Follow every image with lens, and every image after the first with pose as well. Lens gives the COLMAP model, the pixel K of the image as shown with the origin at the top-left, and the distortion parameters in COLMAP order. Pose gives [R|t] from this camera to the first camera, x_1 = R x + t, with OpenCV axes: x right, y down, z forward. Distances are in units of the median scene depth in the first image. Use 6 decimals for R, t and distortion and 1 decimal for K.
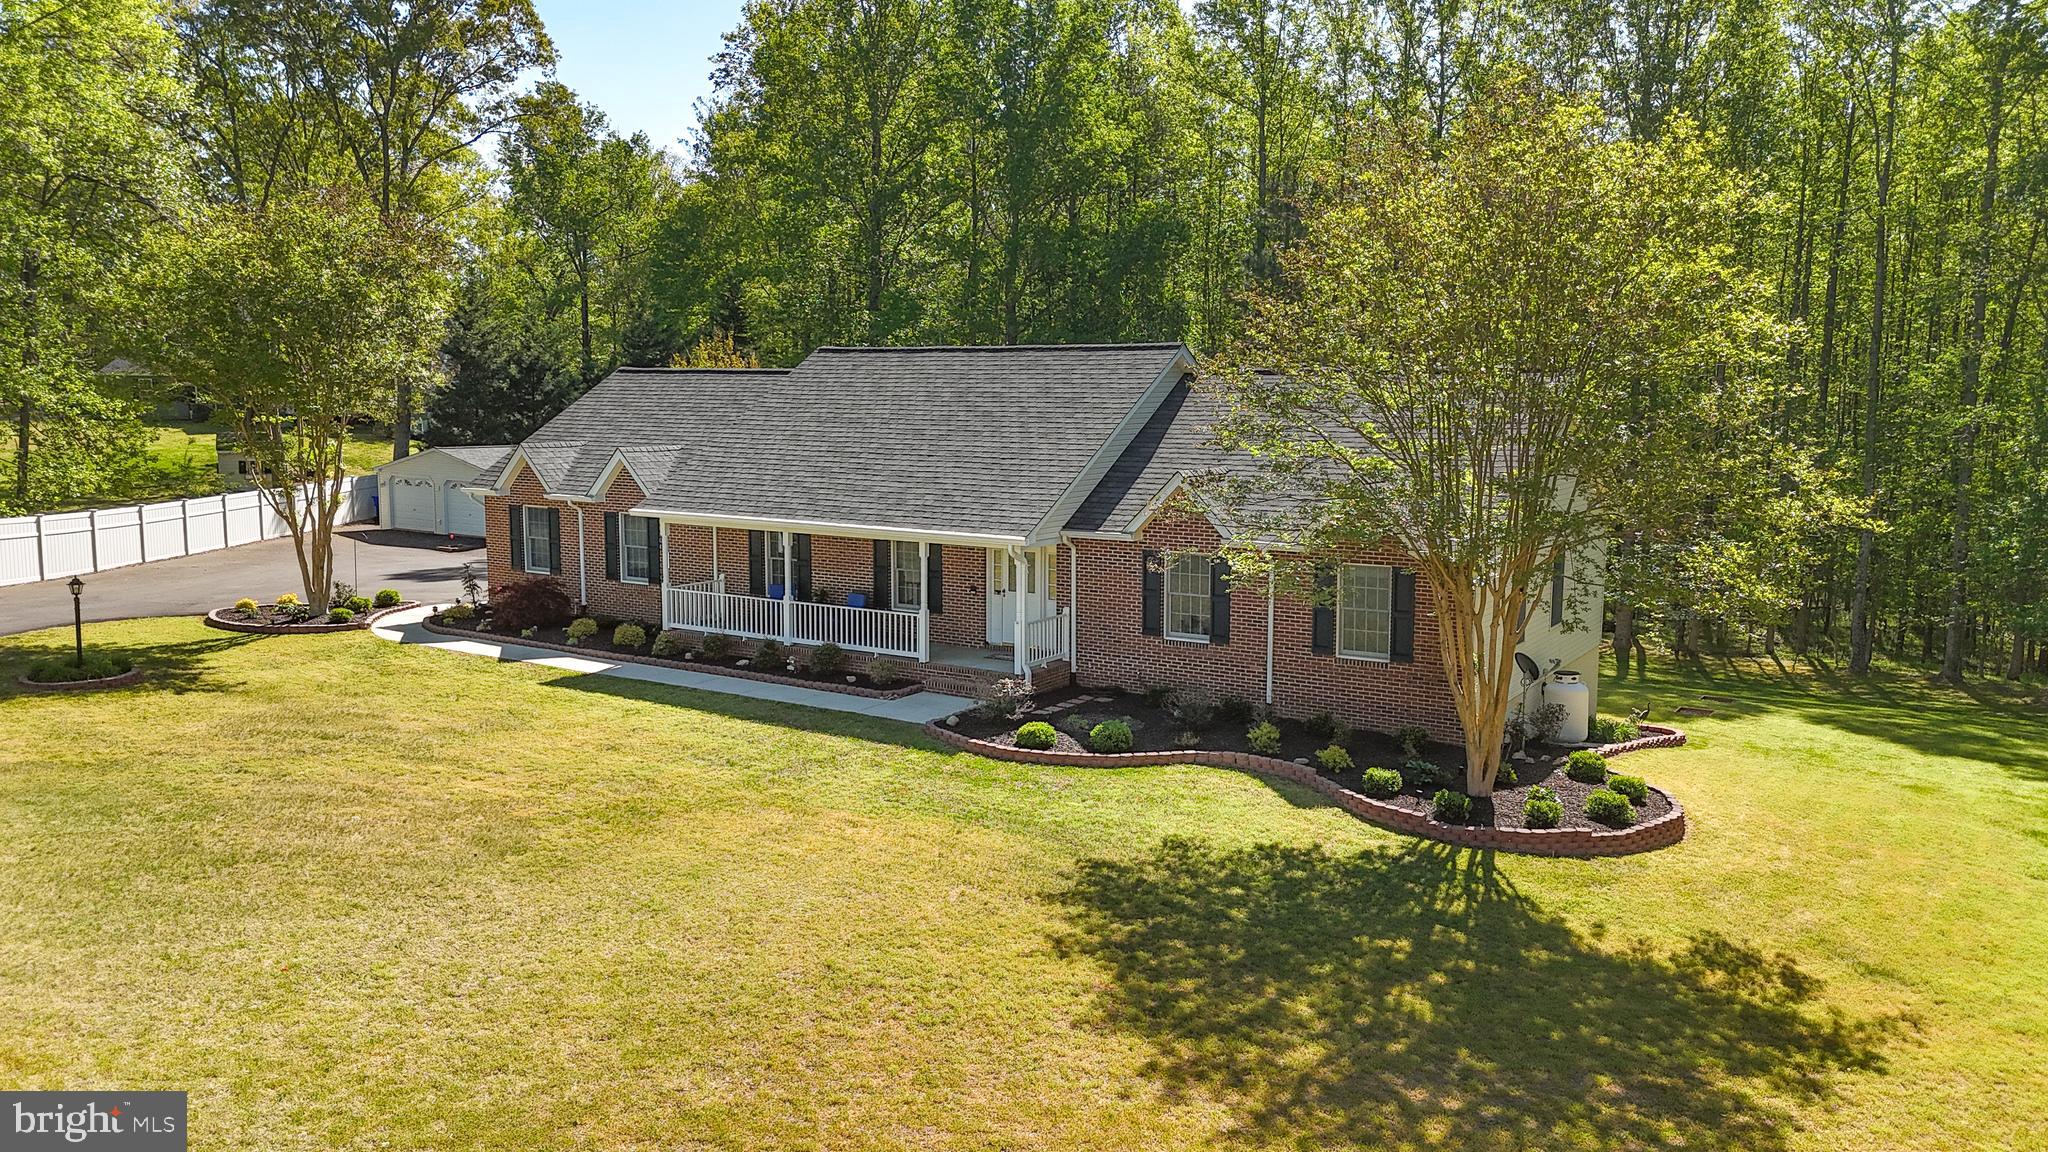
lens RADIAL K [[1539.9, 0, 1024.0], [0, 1539.9, 576.0], [0, 0, 1]] dist [0.057239, -0.000416]
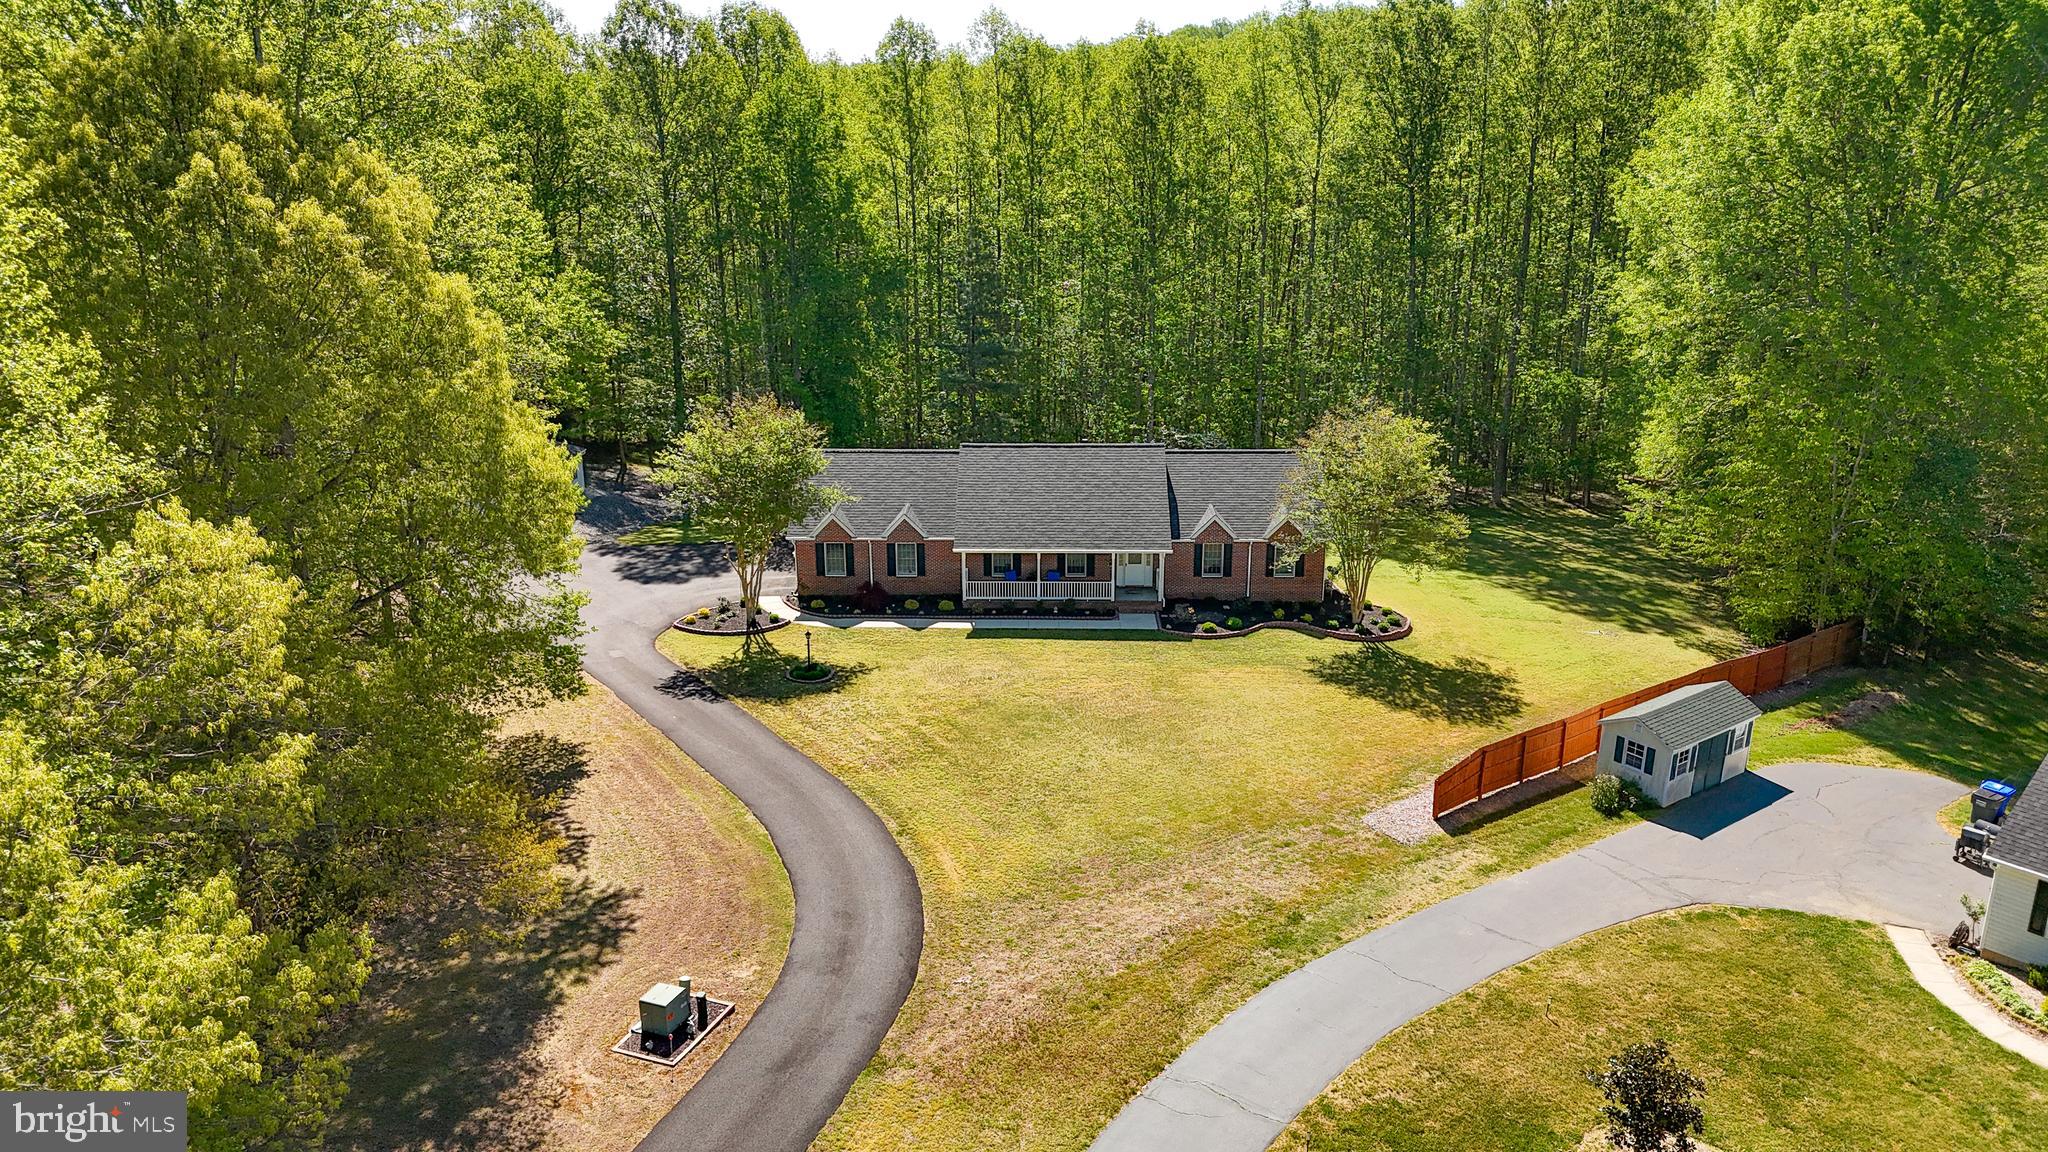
lens RADIAL K [[1513.0, 0, 1028.7], [0, 1513.0, 574.7], [0, 0, 1]] dist [0.079391, -0.078221]
pose [[0.843530, -0.168168, 0.510074, -1.832786], [0.071899, 0.976525, 0.203051, -0.630989], [-0.532247, -0.134606, 0.835819, -1.205730]]
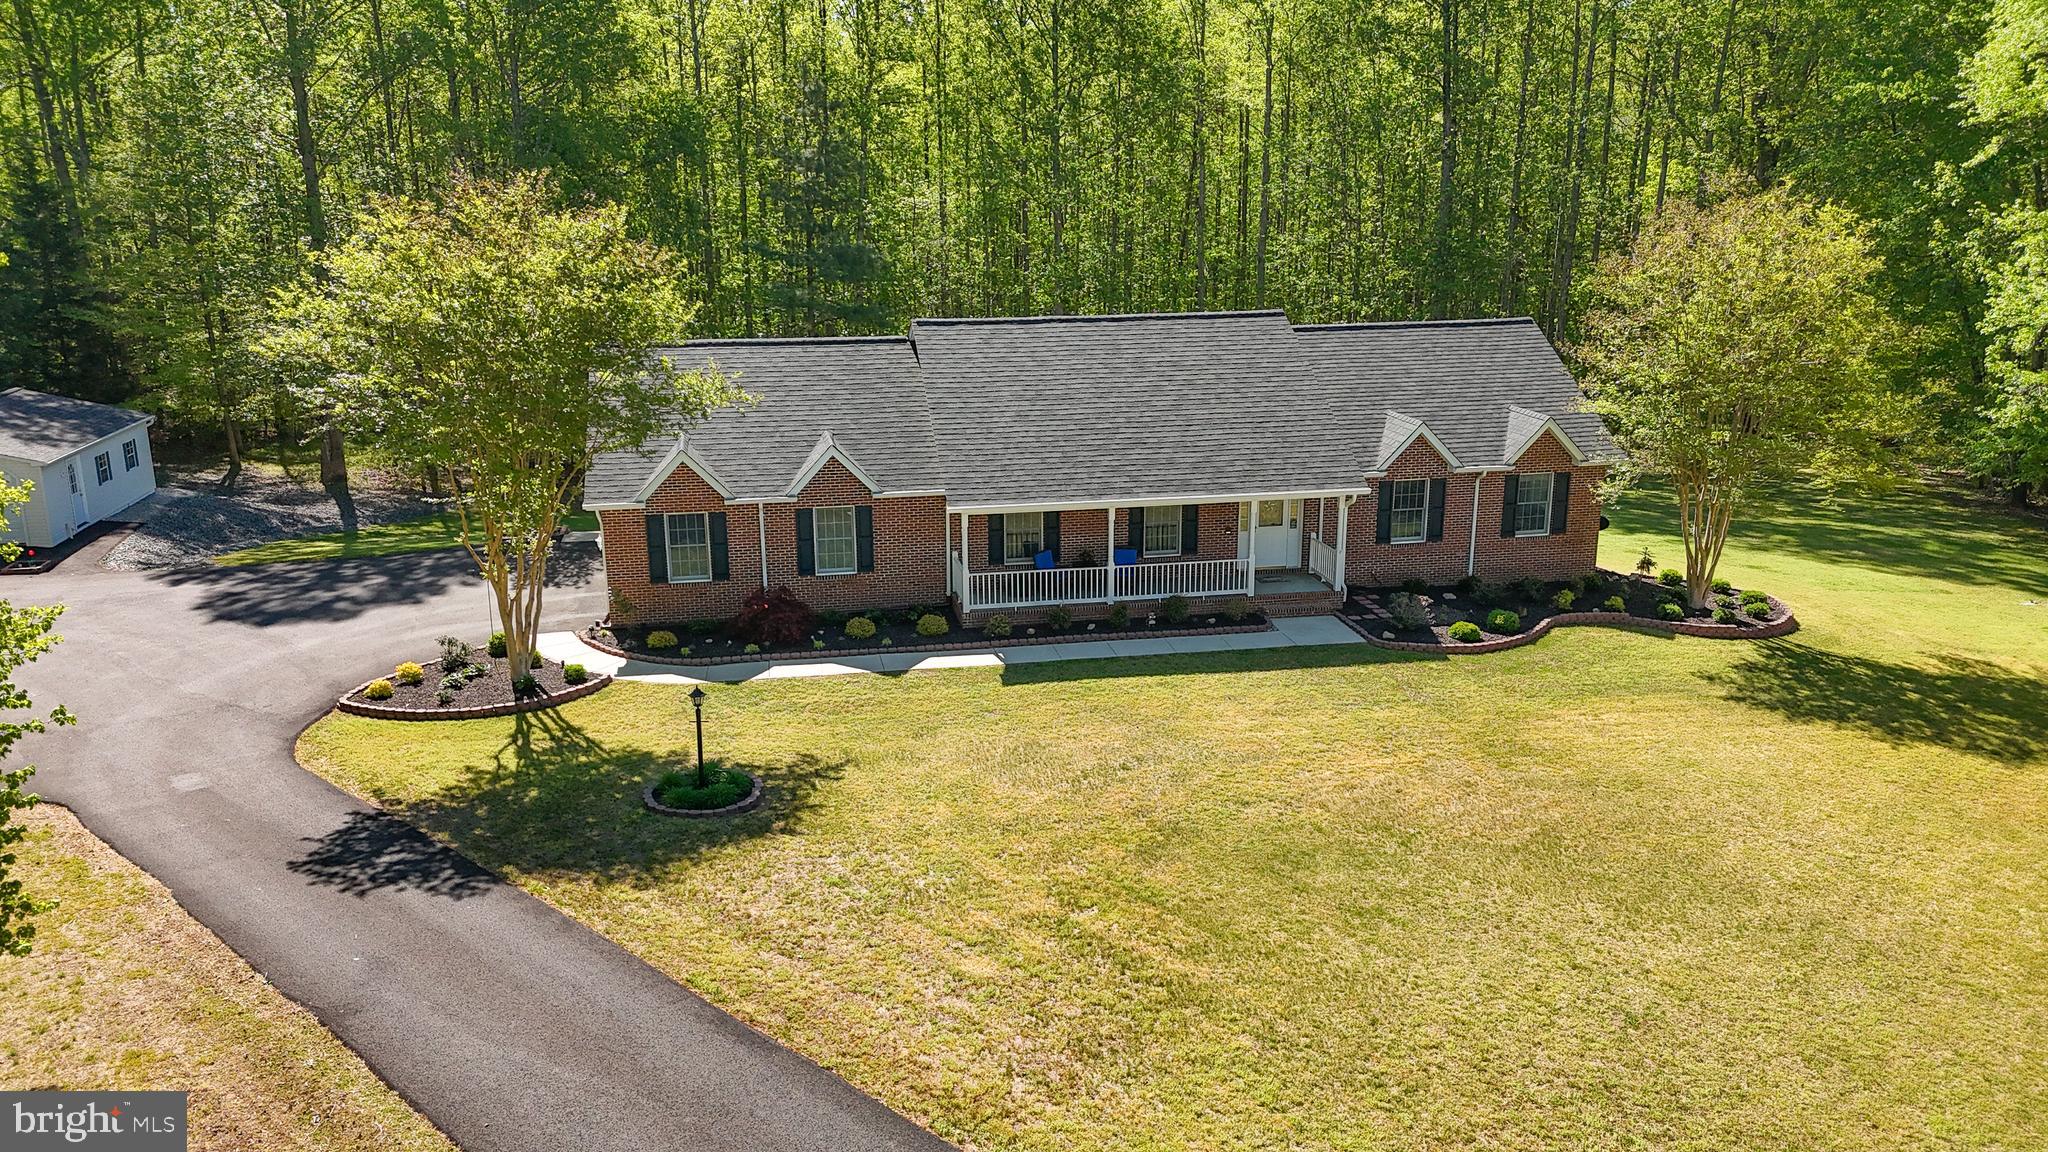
lens RADIAL K [[1513.0, 0, 1028.7], [0, 1513.0, 574.7], [0, 0, 1]] dist [0.079391, -0.078221]
pose [[0.714510, -0.189751, 0.673402, -1.348384], [0.094476, 0.979870, 0.175864, -0.256218], [-0.693217, -0.062036, 0.718054, 0.325542]]
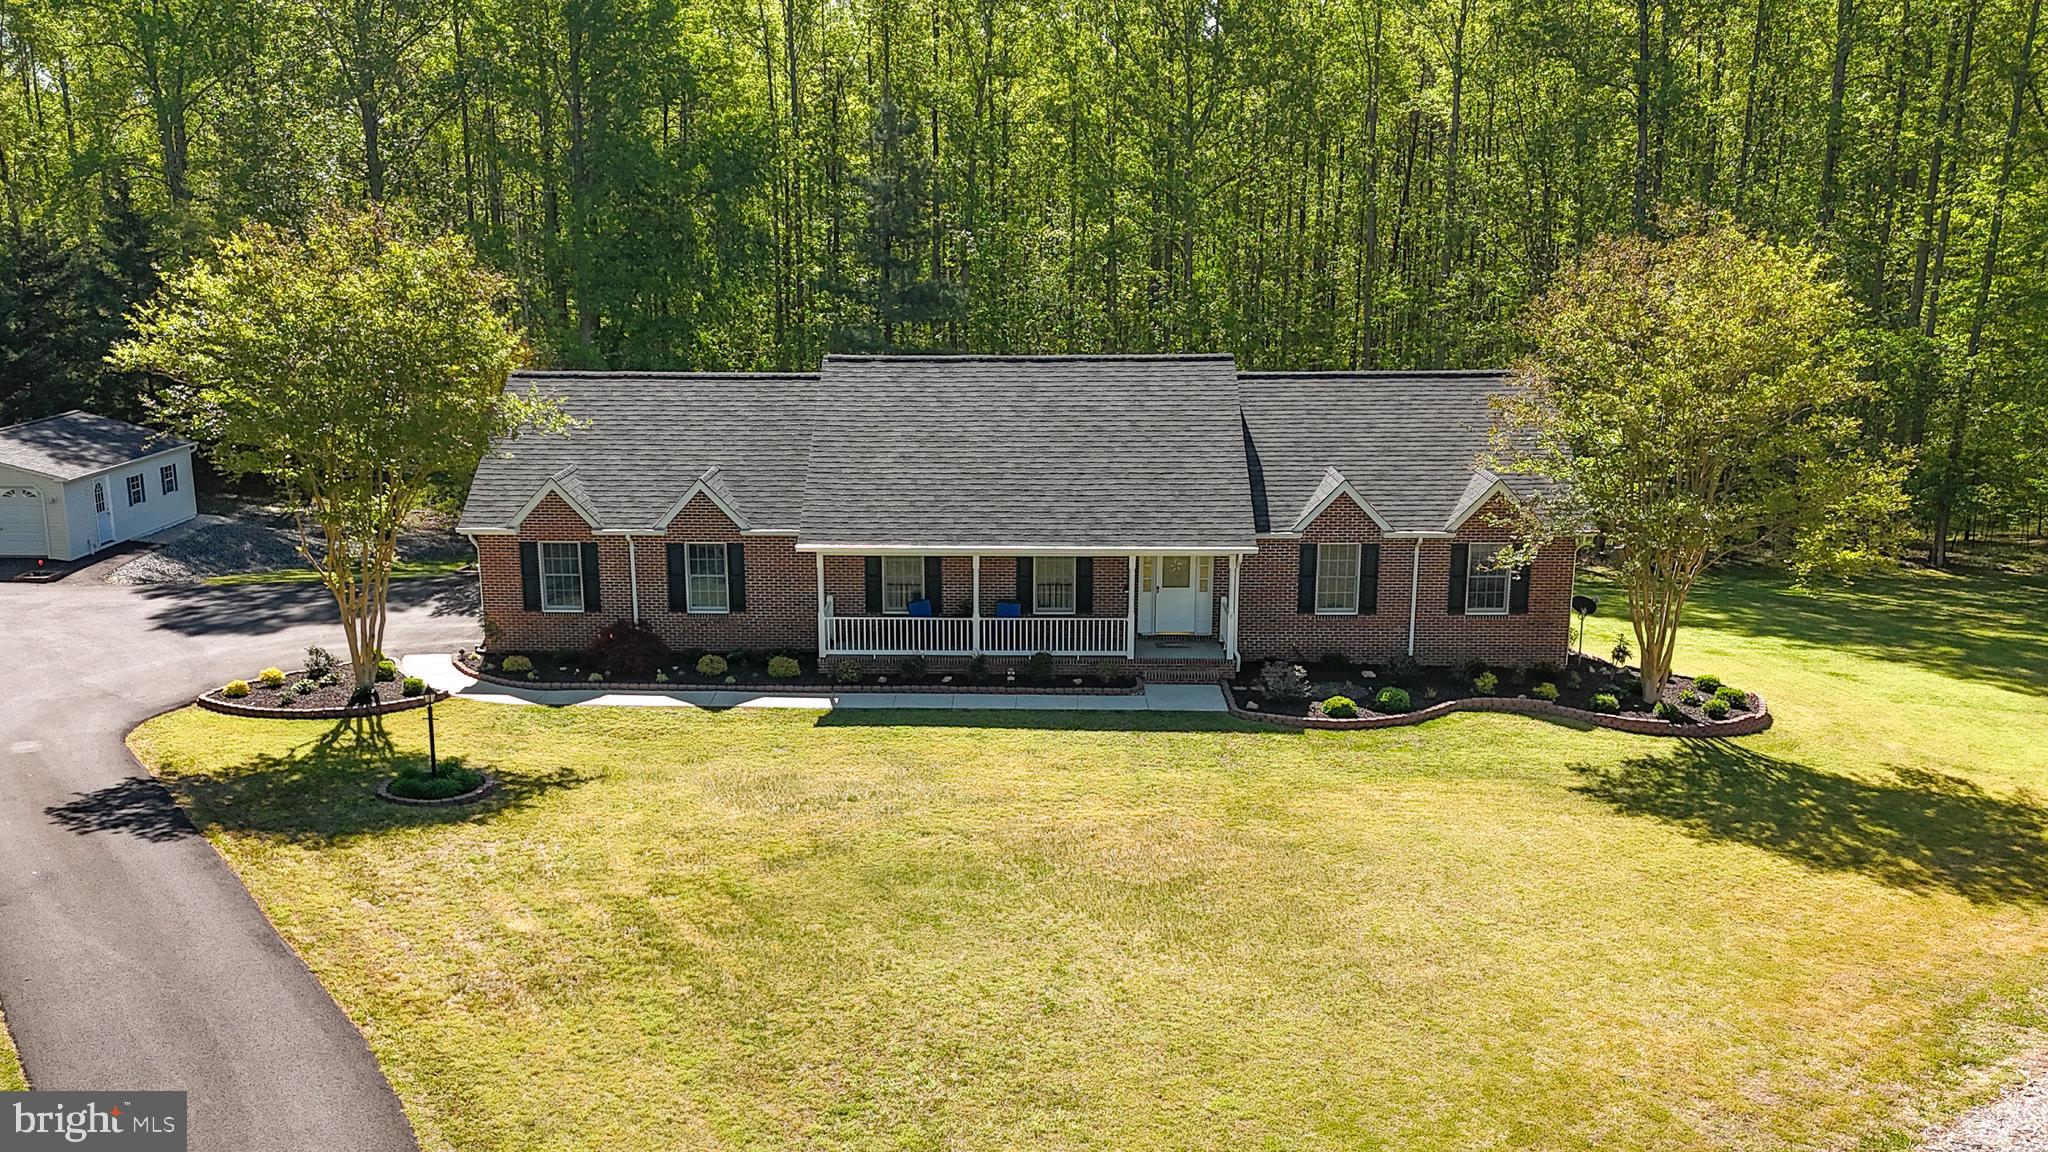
lens RADIAL K [[1857.7, 0, 972.9], [0, 1857.7, 679.2], [0, 0, 1]] dist [0.101137, -0.145790]
pose [[0.854219, -0.139167, 0.500942, -1.154048], [0.072375, 0.985958, 0.150495, -0.195807], [-0.514851, -0.092300, 0.852296, -0.175193]]
